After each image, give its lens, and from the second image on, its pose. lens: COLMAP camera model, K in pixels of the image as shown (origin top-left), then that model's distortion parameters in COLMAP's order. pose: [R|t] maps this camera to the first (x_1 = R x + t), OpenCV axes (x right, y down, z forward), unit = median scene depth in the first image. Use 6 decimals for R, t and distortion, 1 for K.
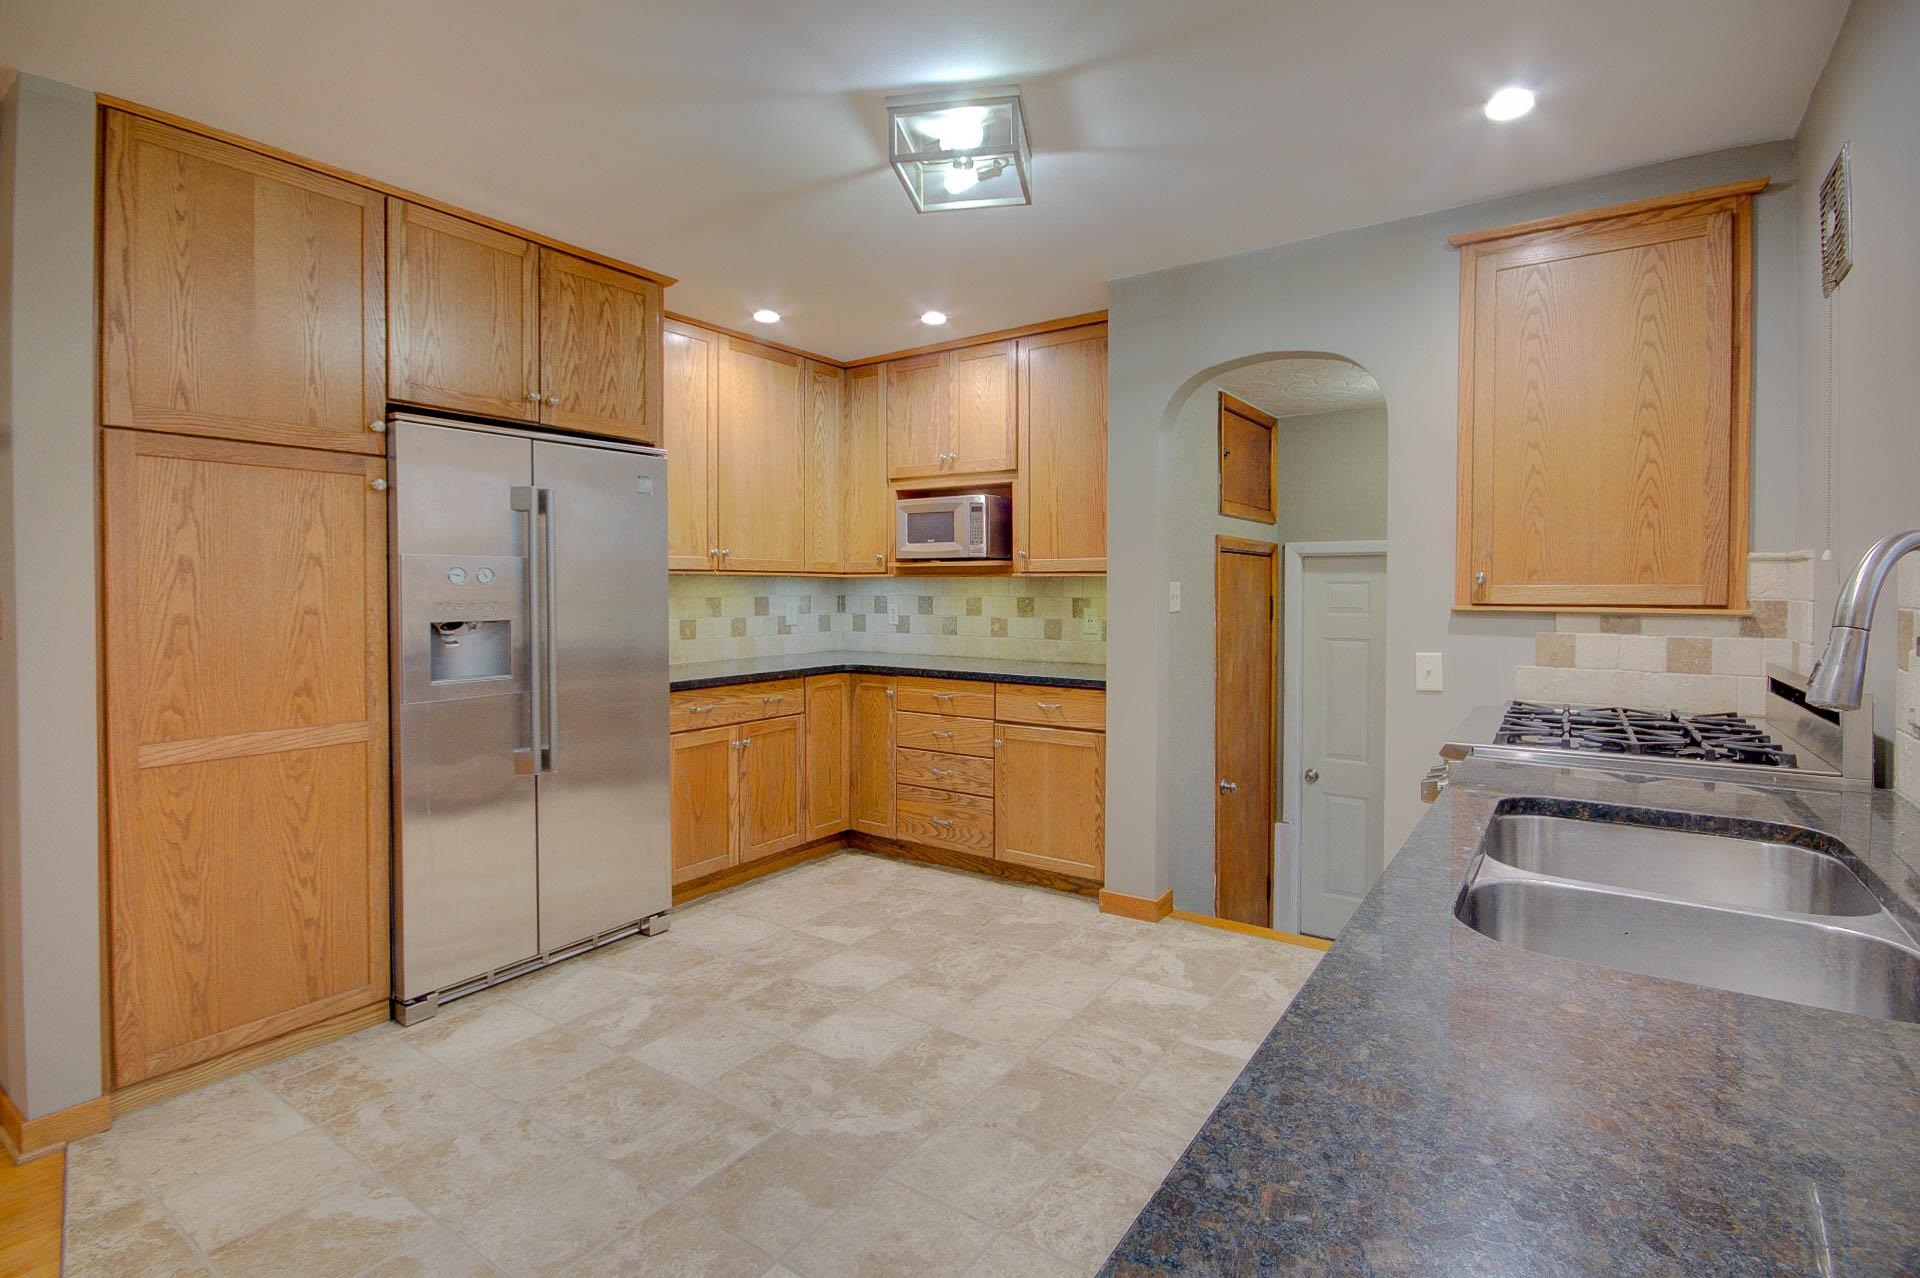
lens RADIAL K [[910.1, 0, 975.4], [0, 910.1, 607.1], [0, 0, 1]] dist [0.000819, -0.005371]
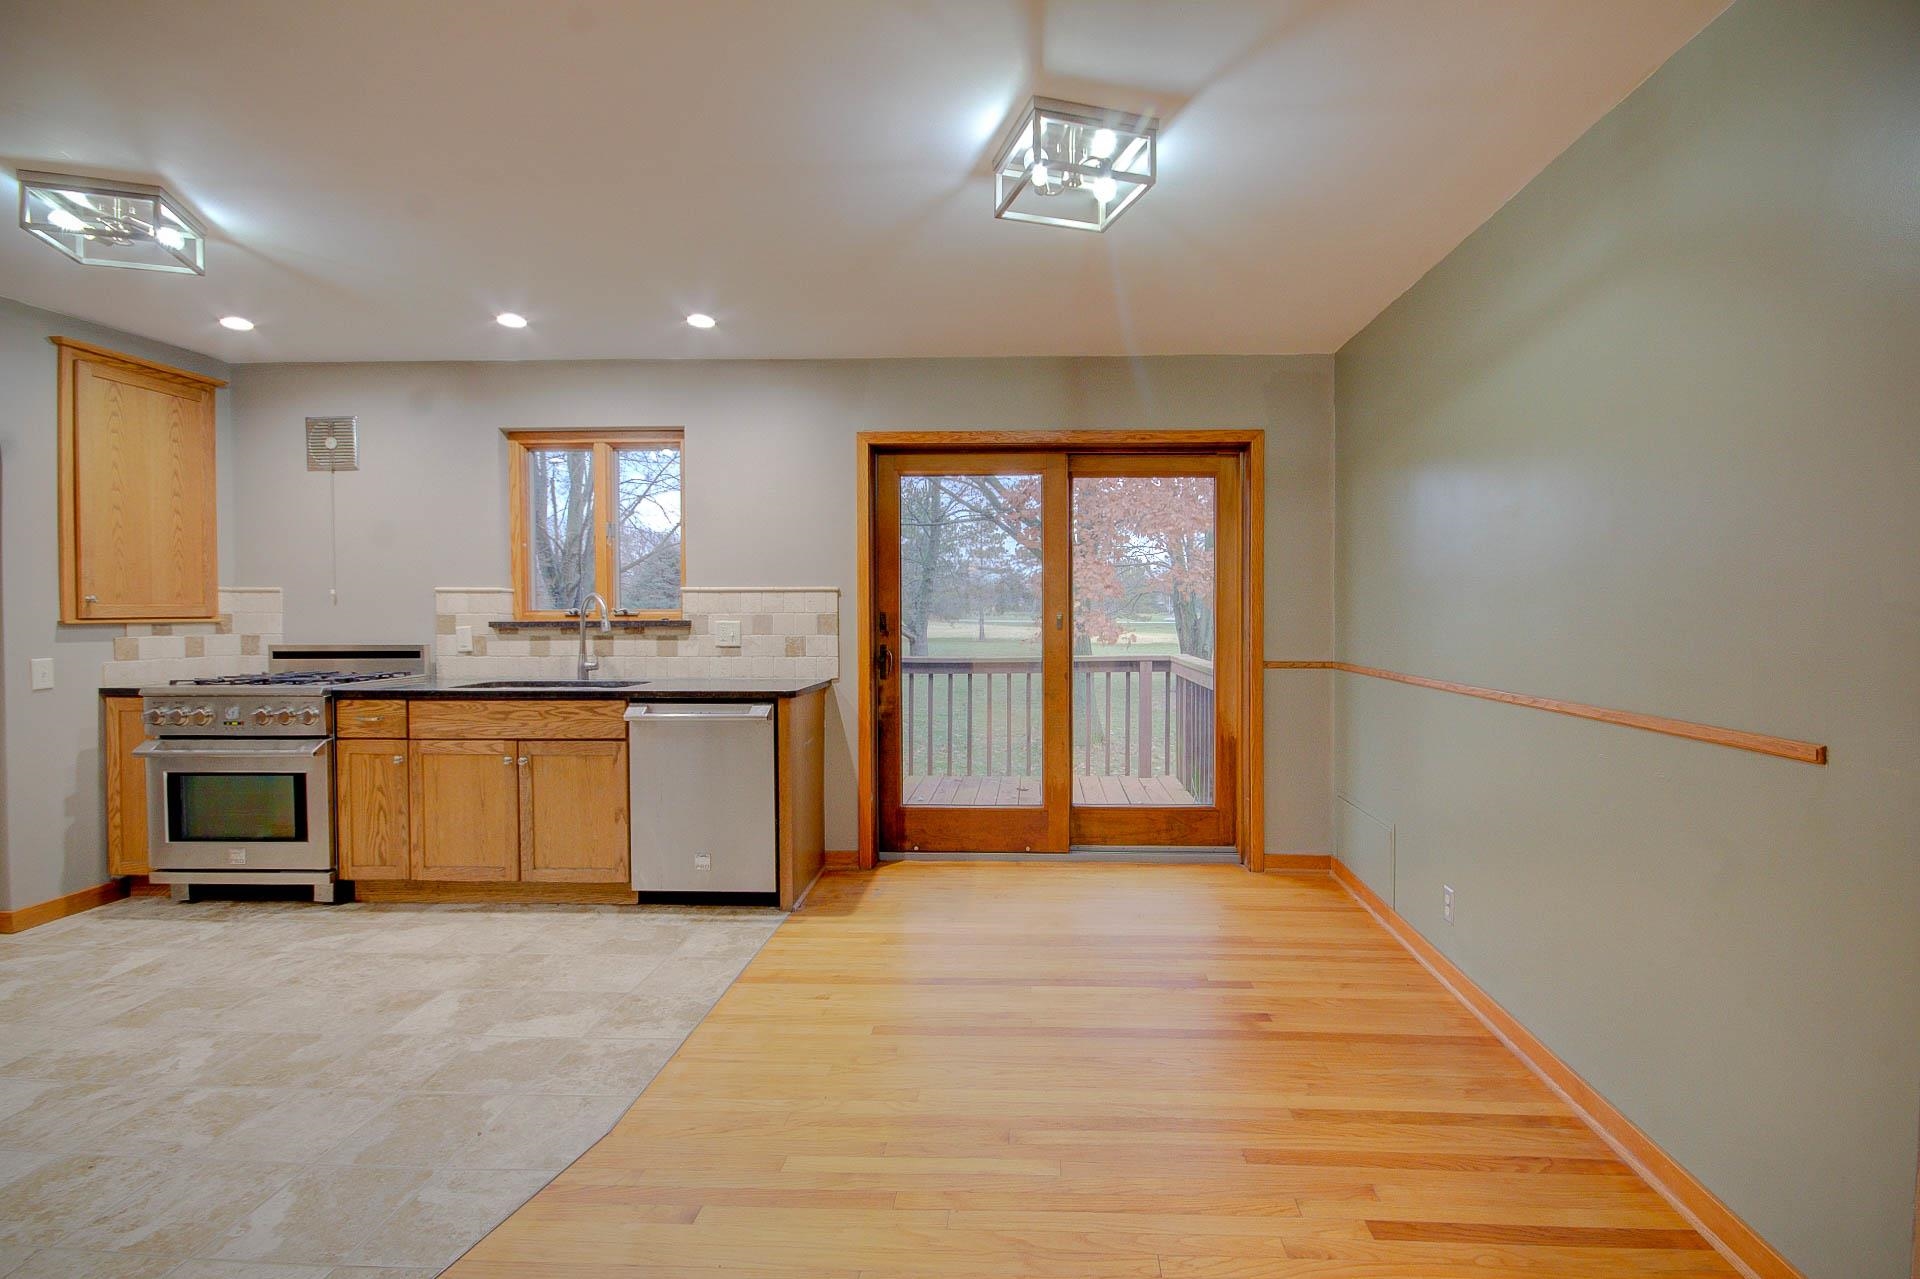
lens RADIAL K [[906.2, 0, 1005.3], [0, 906.2, 626.1], [0, 0, 1]] dist [0.000592, -0.001147]
pose [[-0.523988, -0.015333, 0.851588, -1.355443], [0.019513, 0.999359, 0.030001, -0.005751], [-0.851502, 0.032337, -0.523353, 0.565339]]
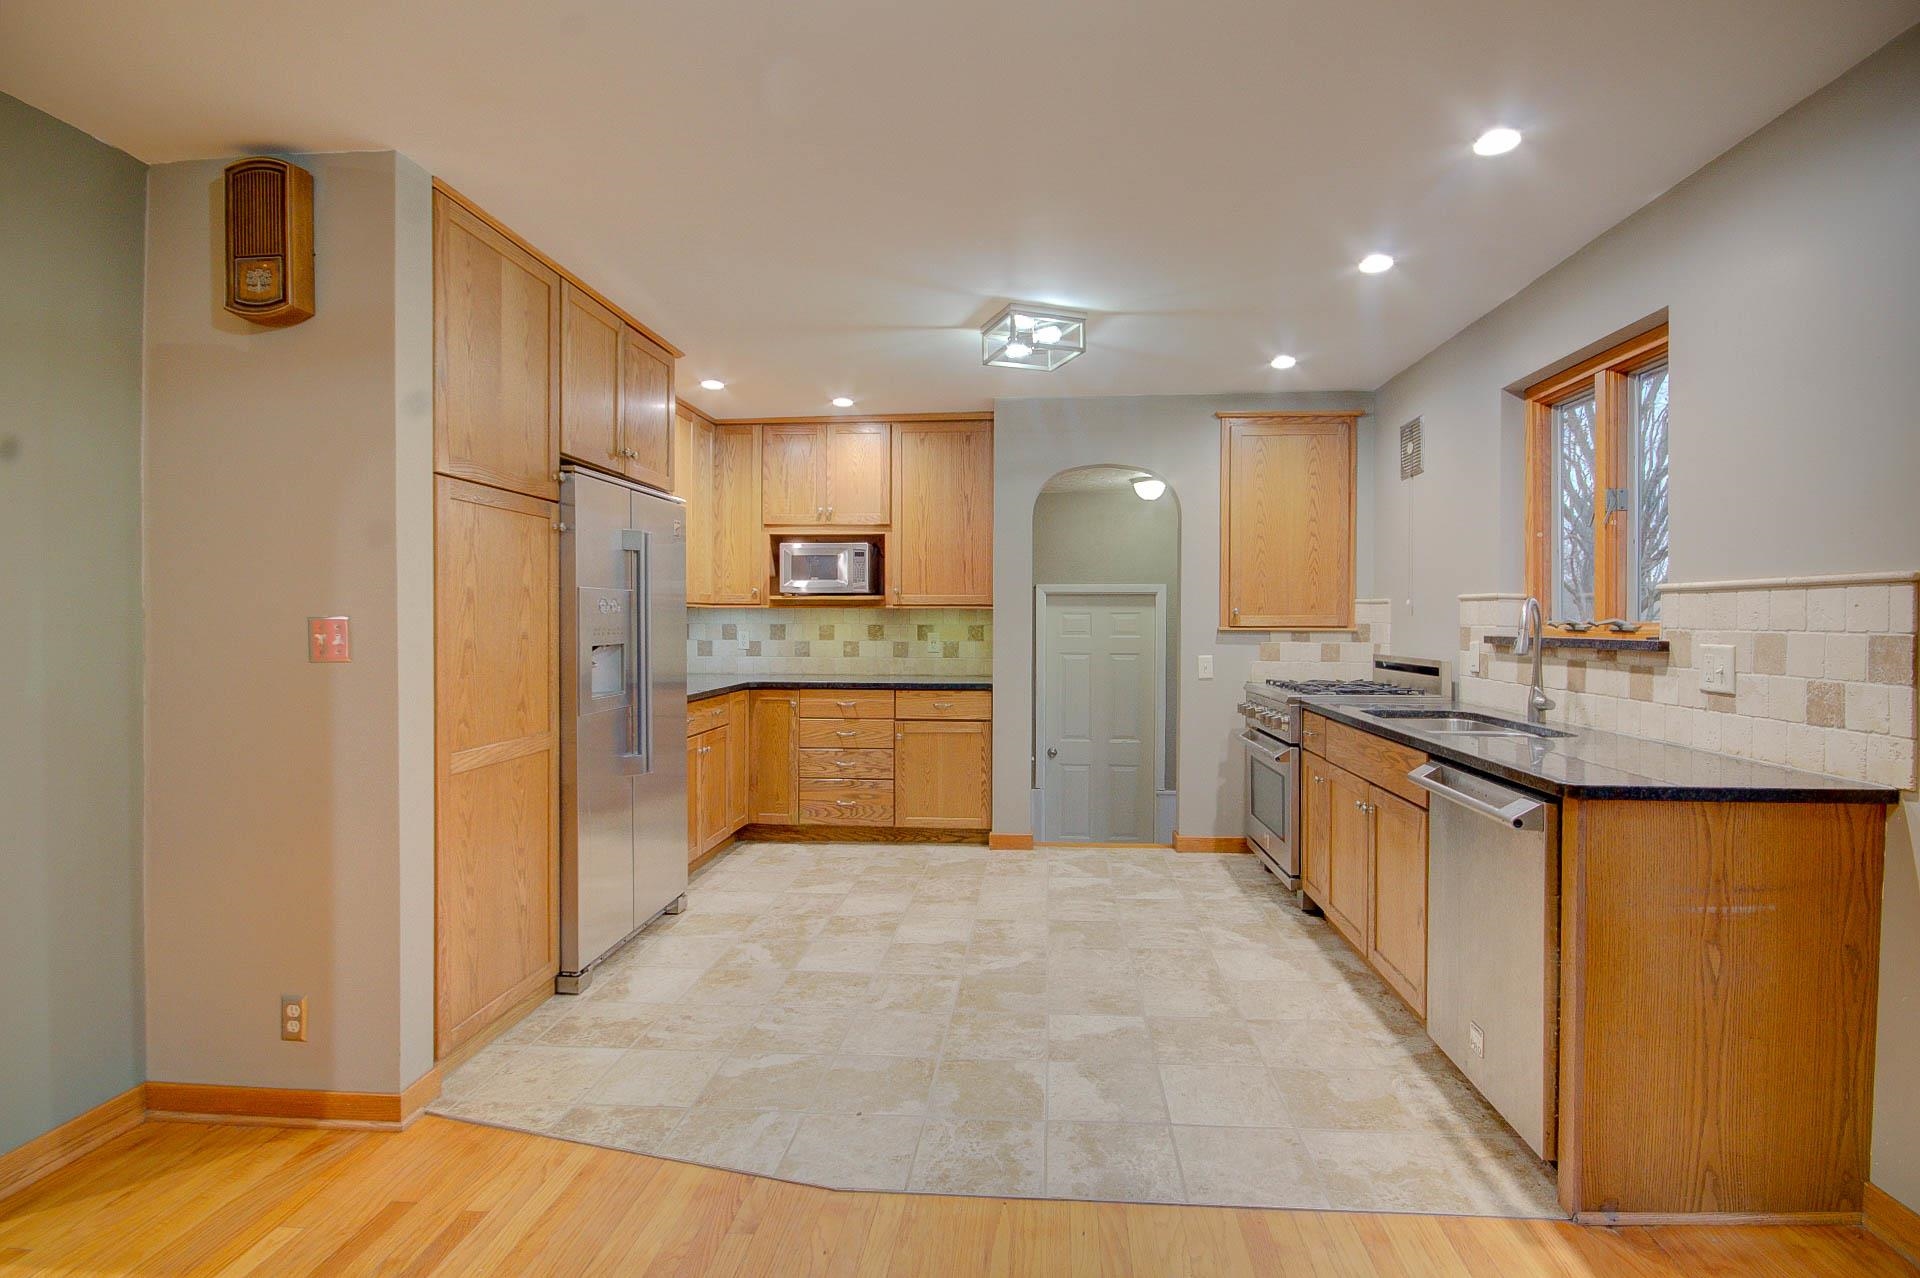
lens RADIAL K [[905.2, 0, 983.2], [0, 905.2, 625.0], [0, 0, 1]] dist [0.001100, 0.000141]
pose [[0.865918, -0.003476, 0.500174, -0.748425], [0.010173, 0.999891, -0.010664, 0.007644], [-0.500082, 0.014323, 0.865859, -0.263110]]
